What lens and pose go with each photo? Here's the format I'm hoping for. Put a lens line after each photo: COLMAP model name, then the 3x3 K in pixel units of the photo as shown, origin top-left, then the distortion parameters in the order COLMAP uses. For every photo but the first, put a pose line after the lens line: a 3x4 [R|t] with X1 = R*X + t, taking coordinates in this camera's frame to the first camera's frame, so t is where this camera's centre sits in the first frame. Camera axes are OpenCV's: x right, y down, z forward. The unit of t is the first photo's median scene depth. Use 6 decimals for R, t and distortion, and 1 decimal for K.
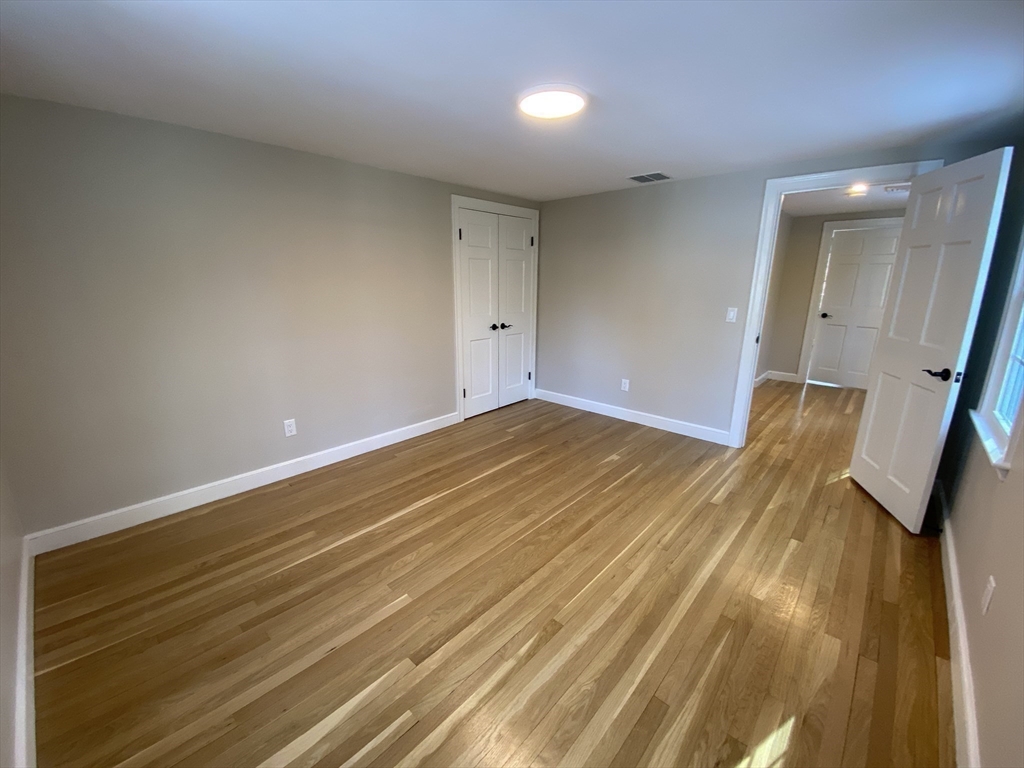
lens RADIAL K [[416.9, 0, 510.8], [0, 416.9, 387.8], [0, 0, 1]] dist [0.016489, -0.021911]
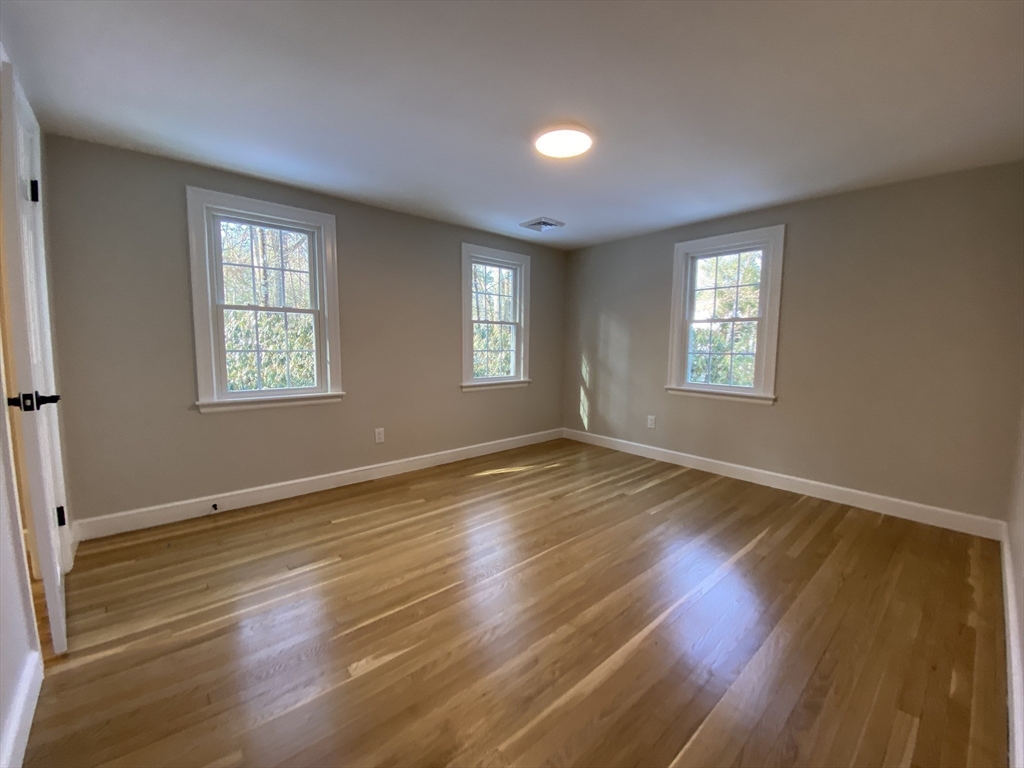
lens RADIAL K [[416.9, 0, 510.8], [0, 416.9, 387.8], [0, 0, 1]] dist [0.016489, -0.021911]
pose [[-0.994069, -0.026457, 0.105487, 0.097763], [0.012304, 0.936370, 0.350799, -0.436948], [-0.108056, 0.350016, -0.930491, 2.194800]]
